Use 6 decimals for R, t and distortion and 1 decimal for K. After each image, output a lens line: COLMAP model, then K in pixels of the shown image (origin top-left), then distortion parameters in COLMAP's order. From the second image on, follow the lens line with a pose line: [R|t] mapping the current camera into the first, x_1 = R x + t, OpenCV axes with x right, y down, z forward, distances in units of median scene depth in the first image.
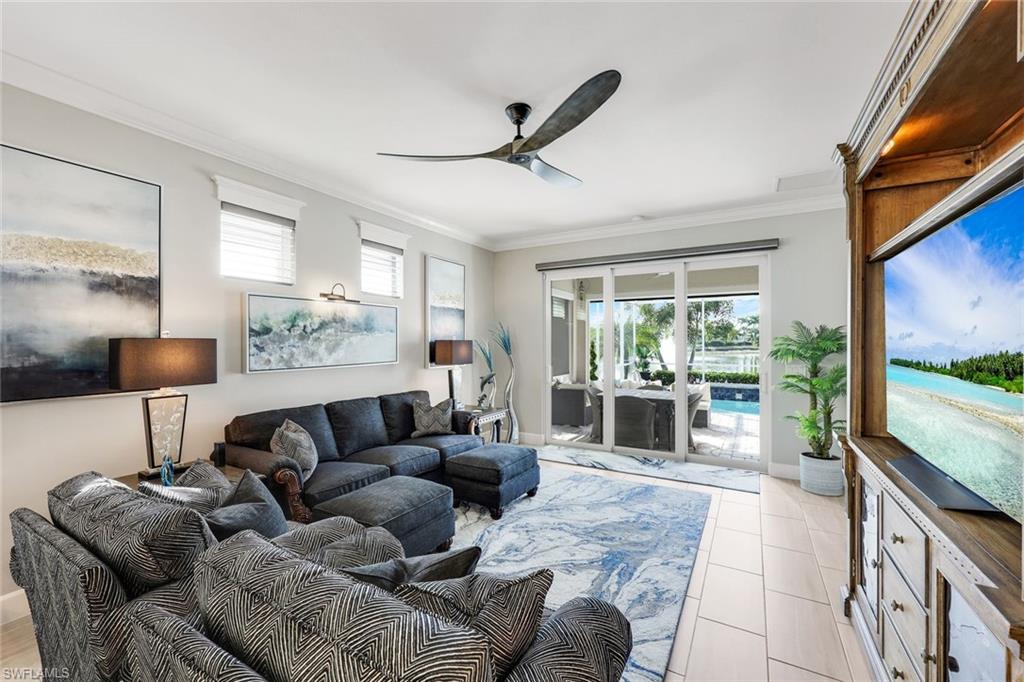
lens RADIAL K [[415.5, 0, 509.8], [0, 415.5, 339.9], [0, 0, 1]] dist [0.001793, 0.000260]
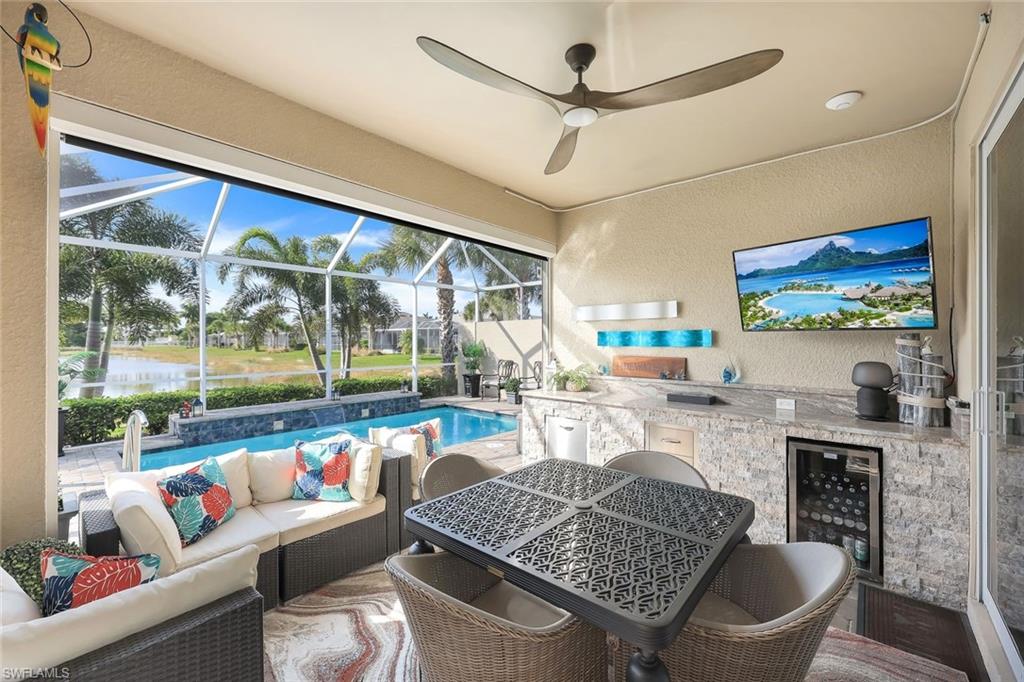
lens RADIAL K [[415.5, 0, 509.8], [0, 415.5, 339.9], [0, 0, 1]] dist [0.001793, 0.000260]
pose [[0.202072, 0.000232, 0.979371, 0.061334], [-0.001912, 0.999998, 0.000158, 0.026011], [-0.979369, -0.001905, 0.202072, 1.583019]]
